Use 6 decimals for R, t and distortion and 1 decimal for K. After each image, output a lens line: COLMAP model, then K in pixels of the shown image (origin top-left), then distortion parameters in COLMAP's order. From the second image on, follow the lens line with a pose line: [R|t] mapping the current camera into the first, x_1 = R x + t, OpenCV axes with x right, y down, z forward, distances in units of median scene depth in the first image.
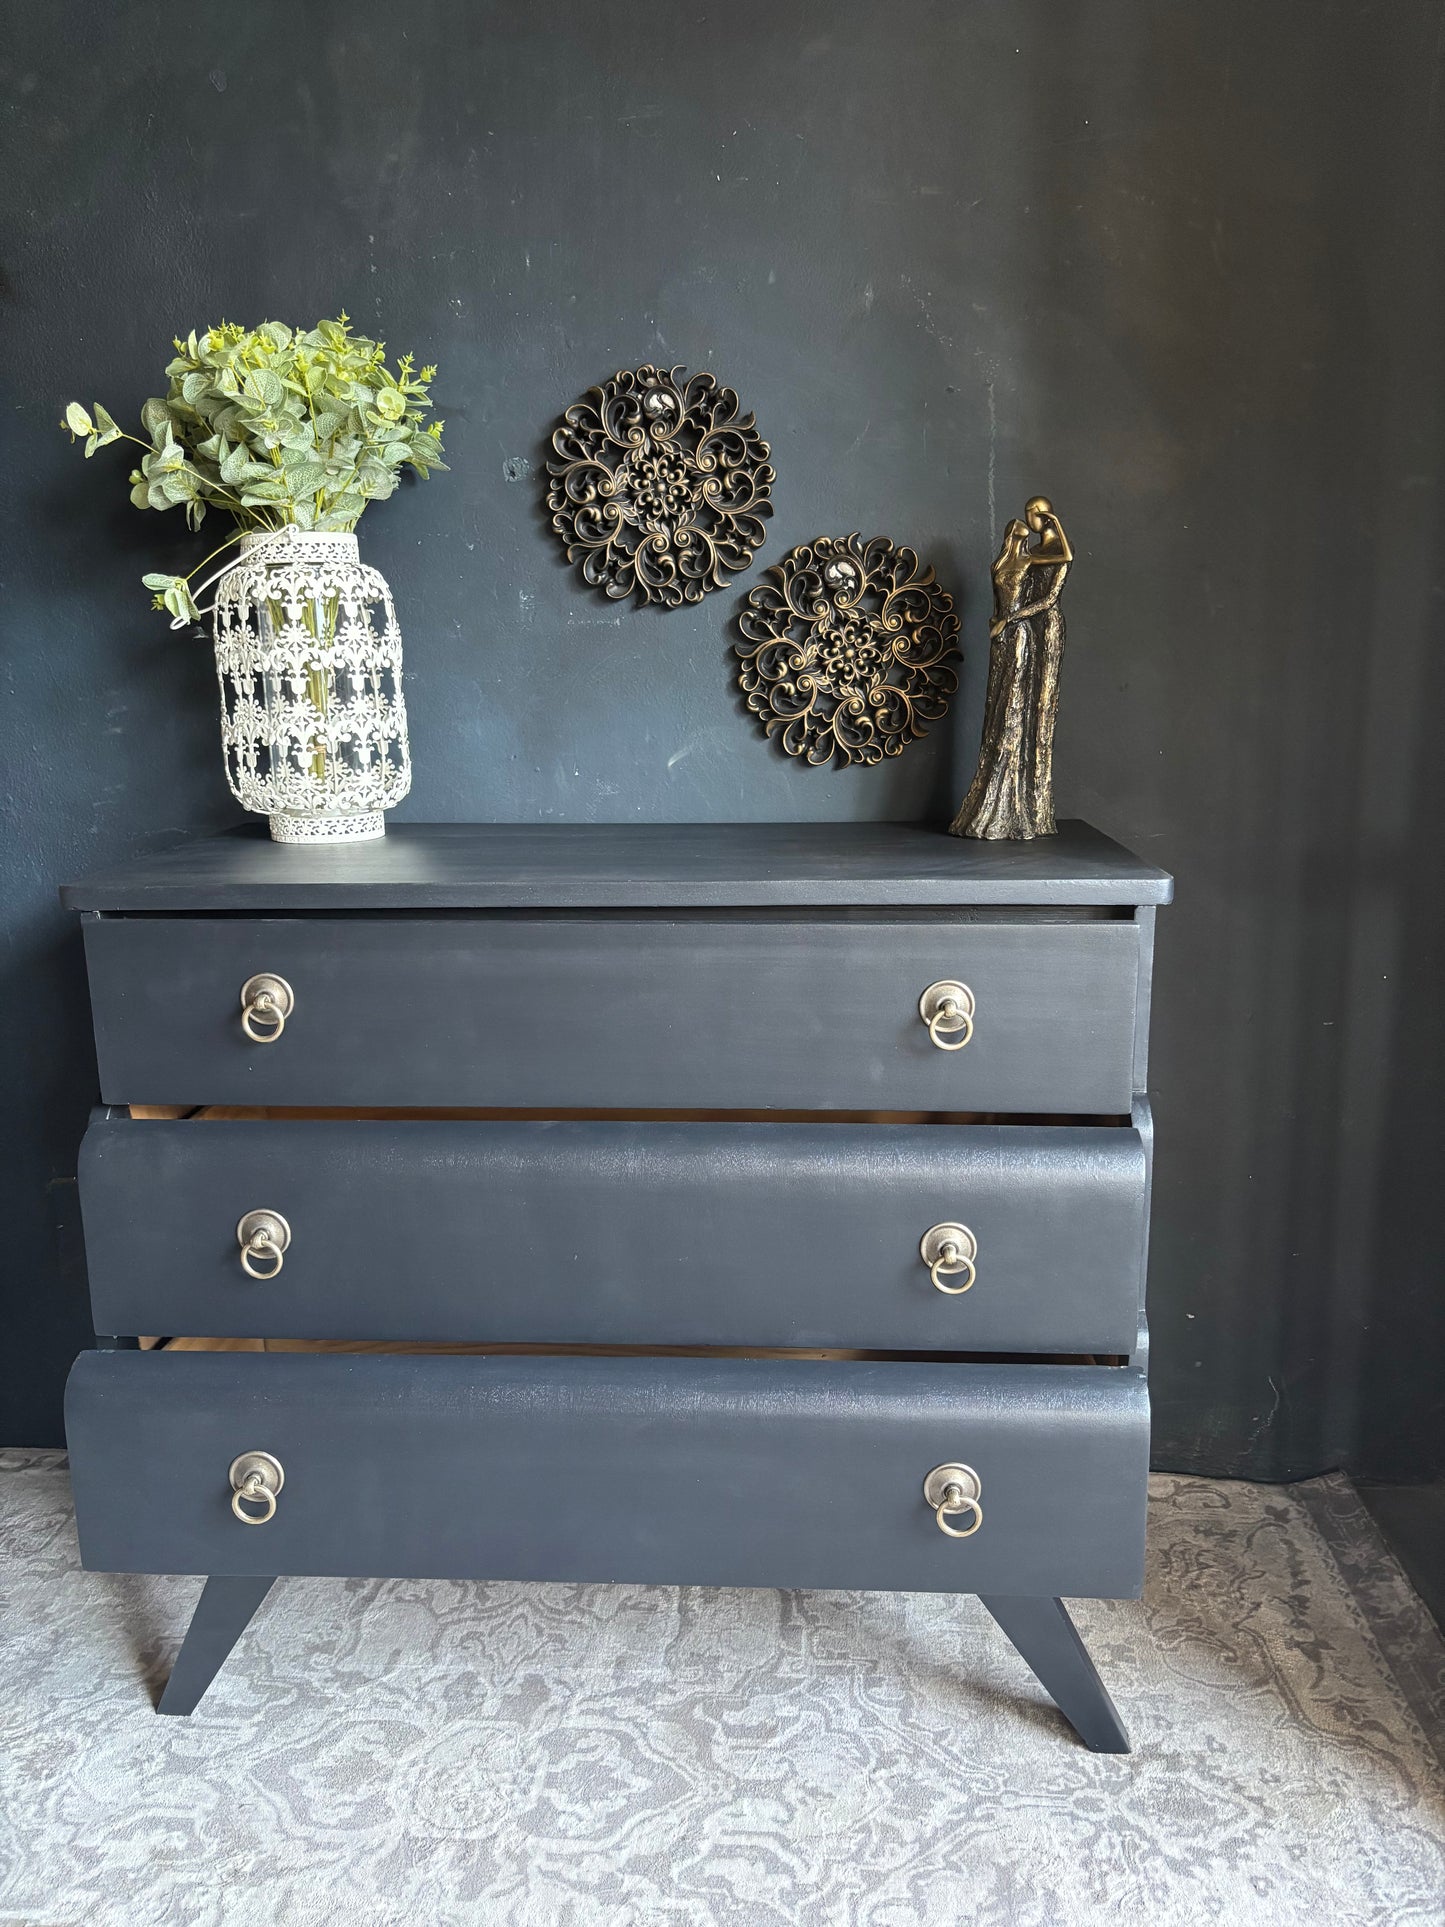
lens RADIAL K [[1434.4, 0, 729.1], [0, 1434.4, 979.2], [0, 0, 1]] dist [0.075635, -0.106806]
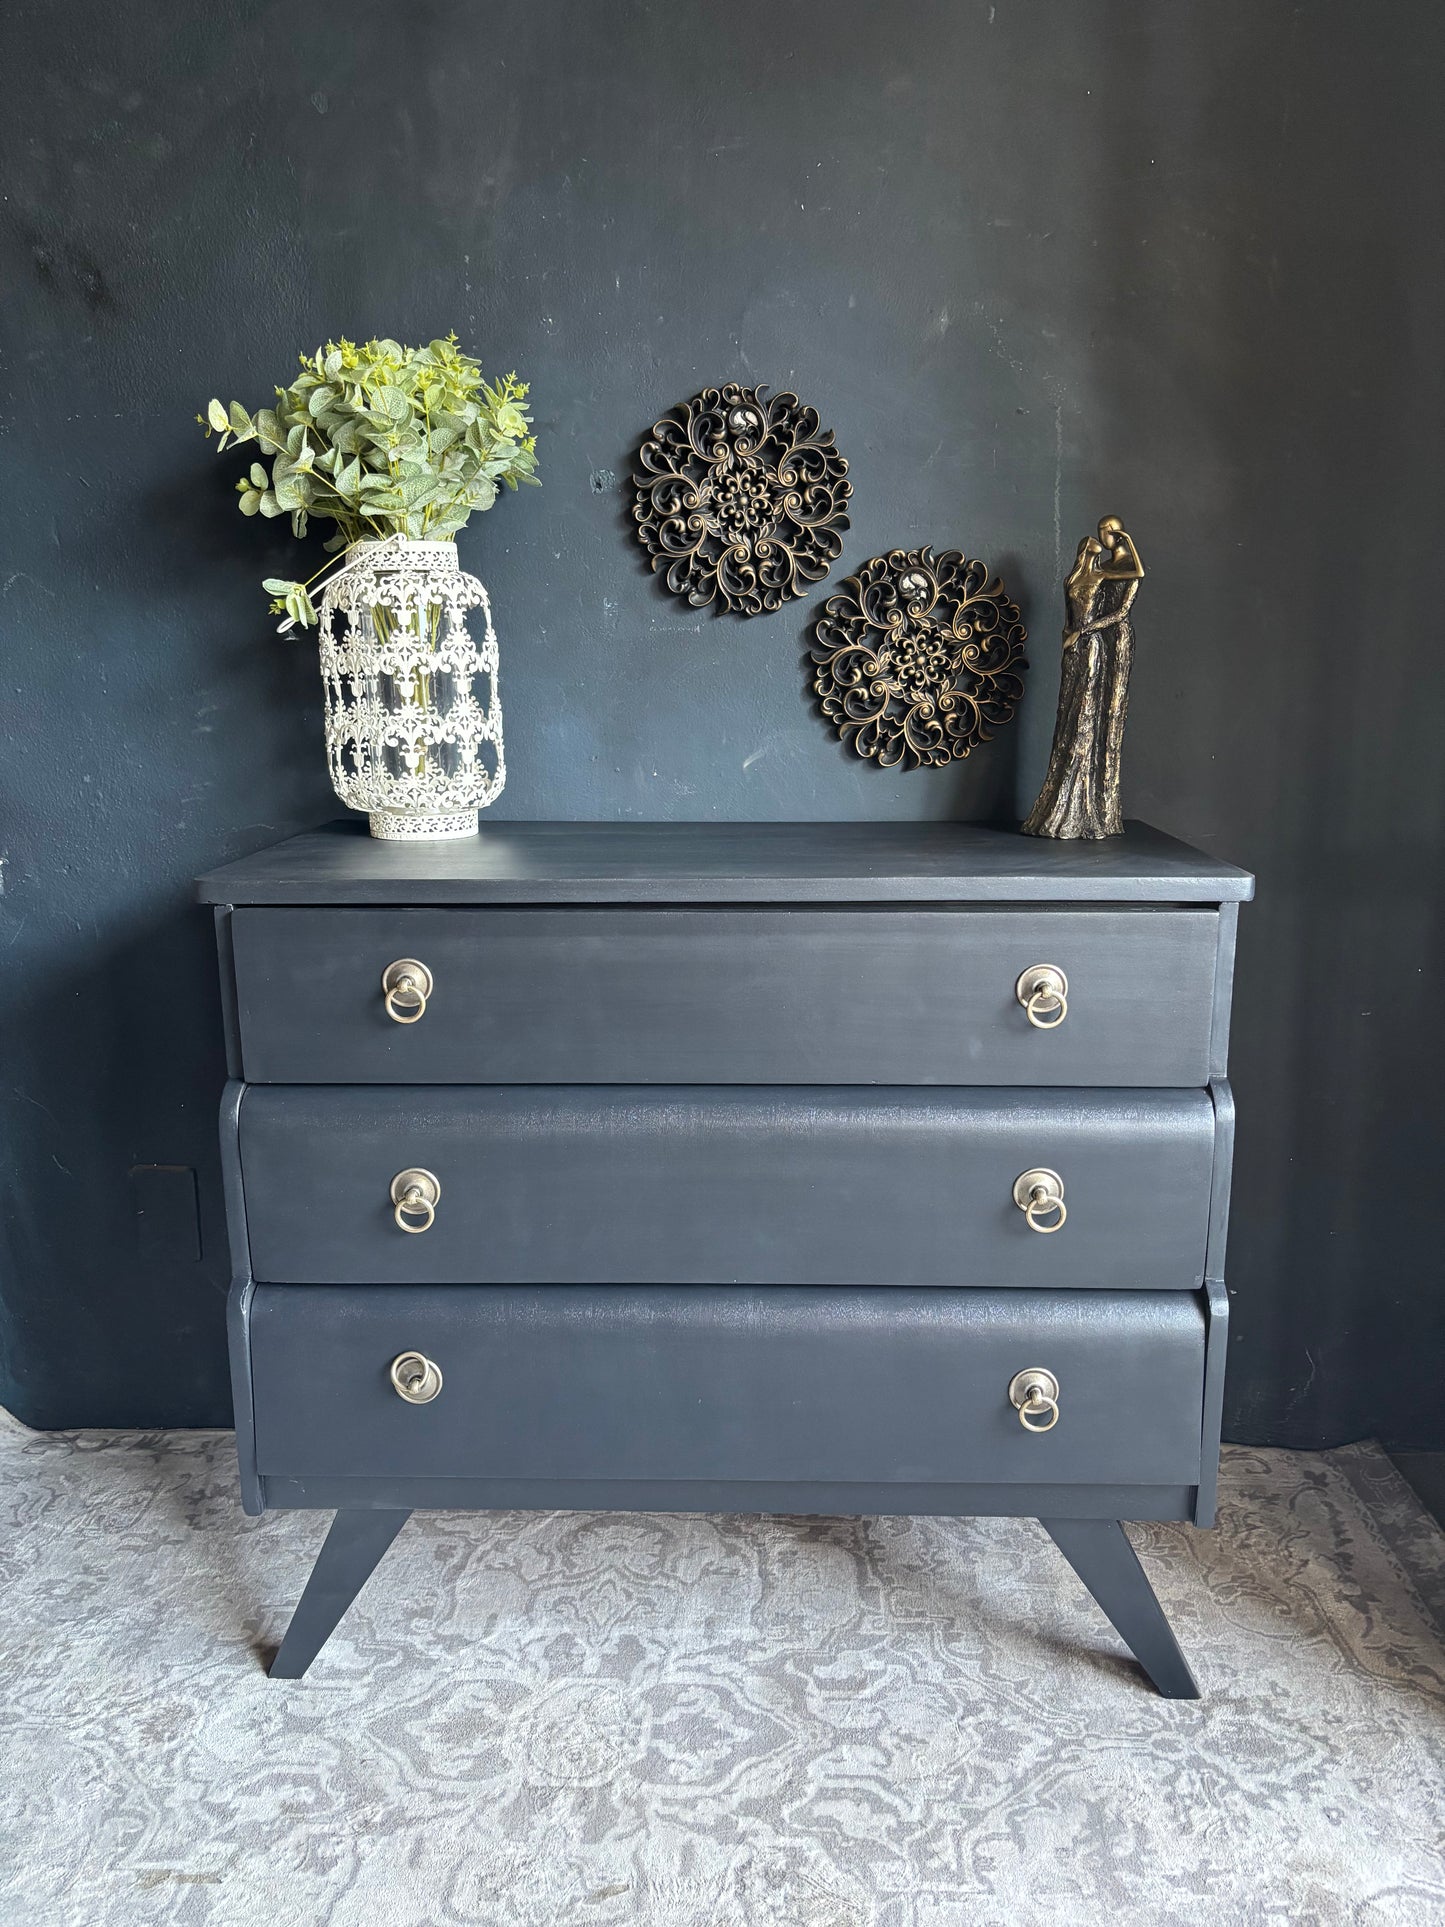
lens RADIAL K [[1434.6, 0, 739.7], [0, 1434.6, 979.7], [0, 0, 1]] dist [0.072774, -0.102674]
pose [[0.999459, 0.000857, 0.032880, -0.087916], [-0.000935, 0.999997, 0.002343, 0.003676], [-0.032878, -0.002372, 0.999457, -0.046176]]
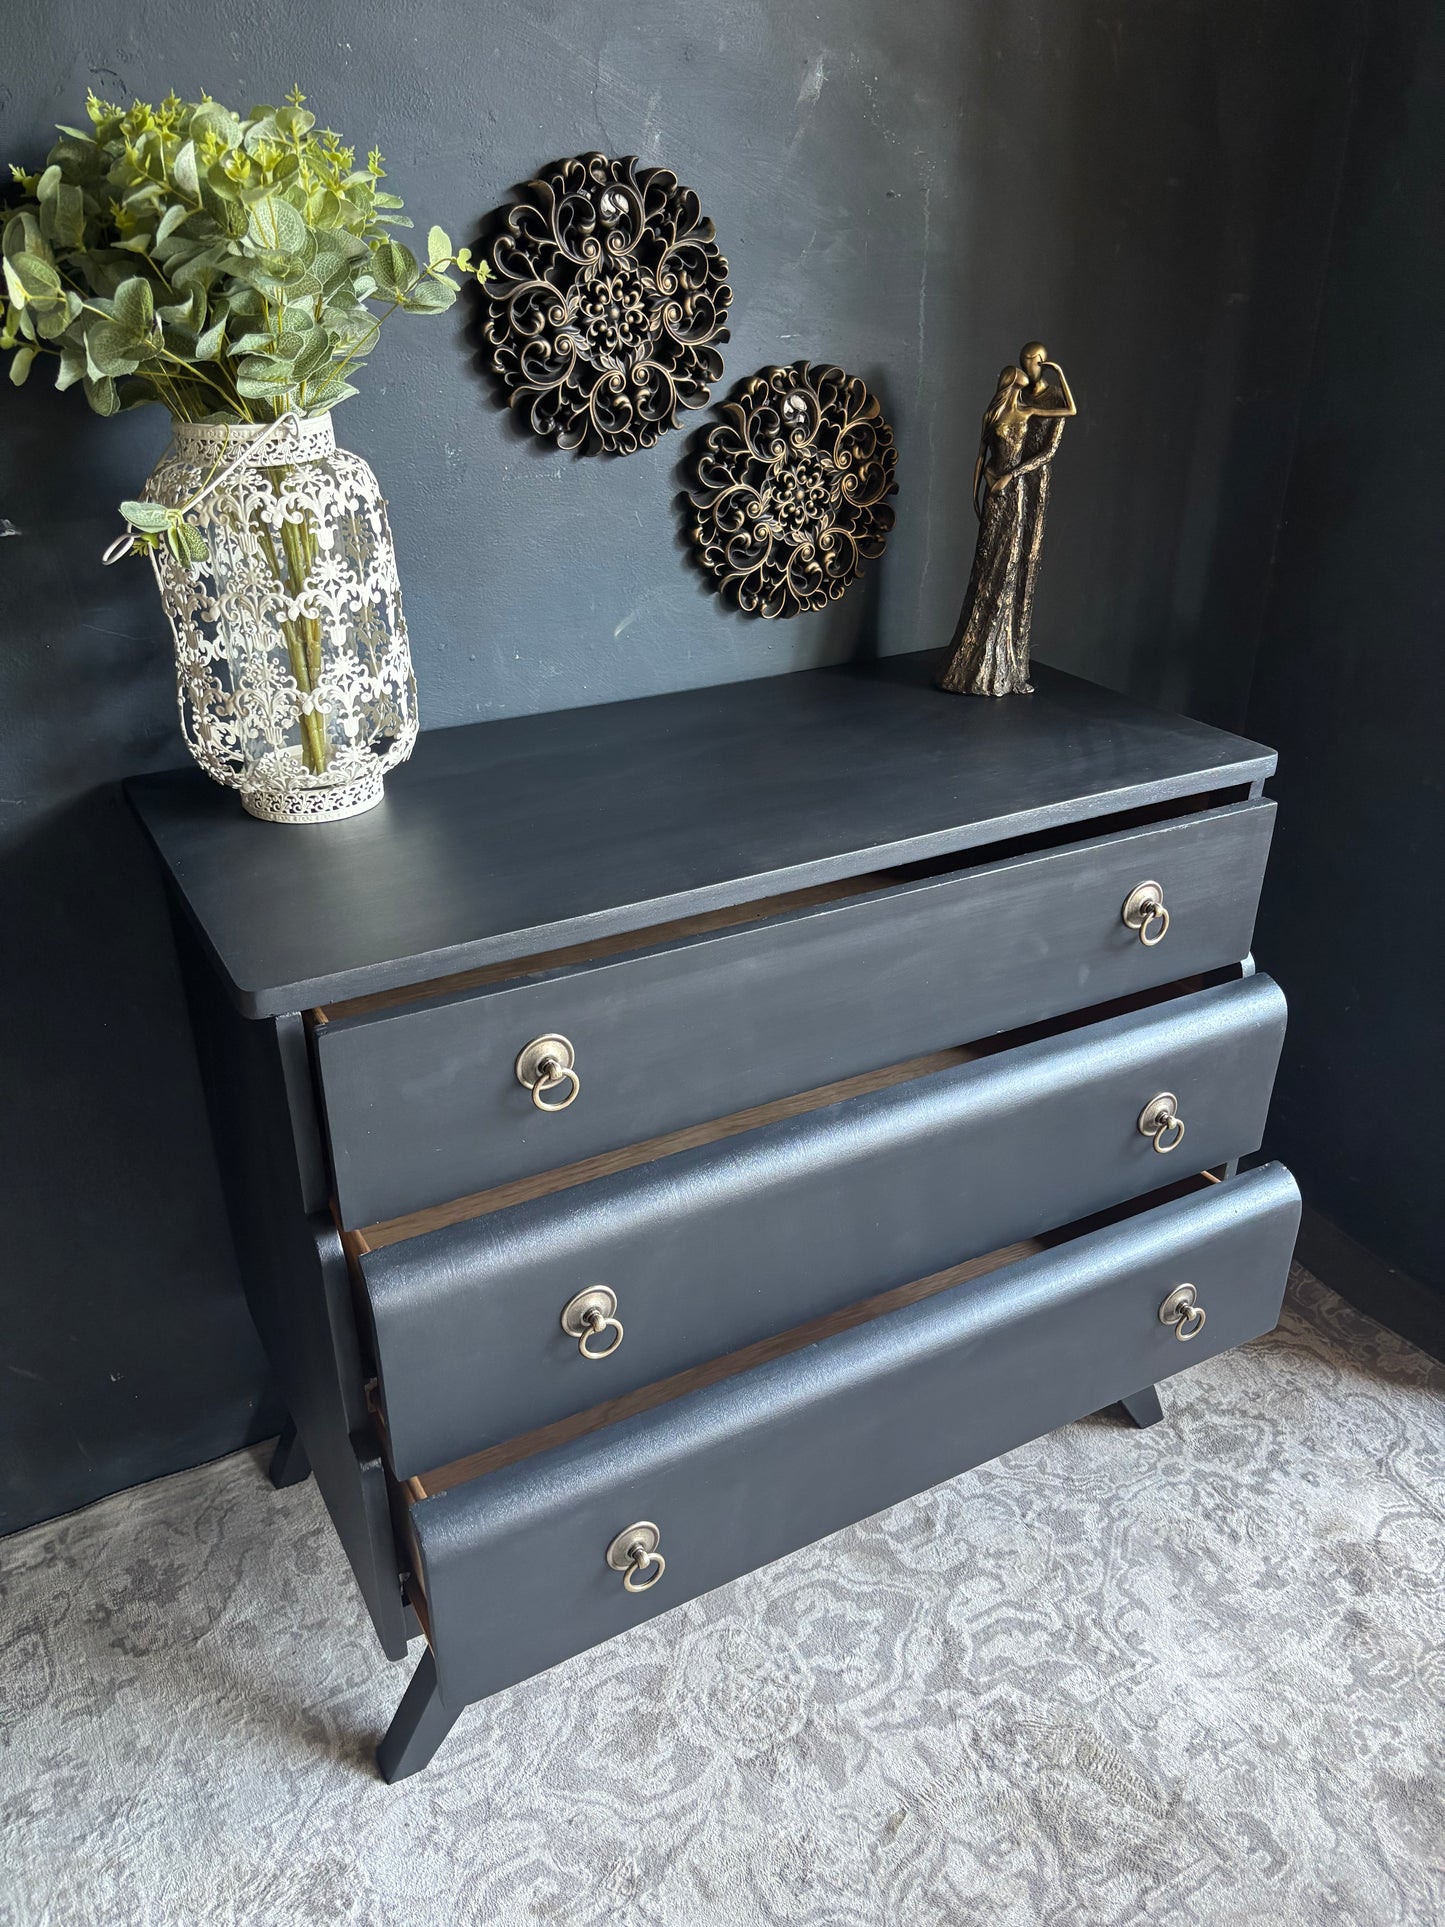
lens RADIAL K [[1446.8, 0, 723.6], [0, 1446.8, 968.3], [0, 0, 1]] dist [0.005116, 0.002738]
pose [[0.841822, -0.239040, 0.483938, -0.515709], [0.107274, 0.952797, 0.284026, -0.220464], [-0.528988, -0.187185, 0.827728, 0.210161]]
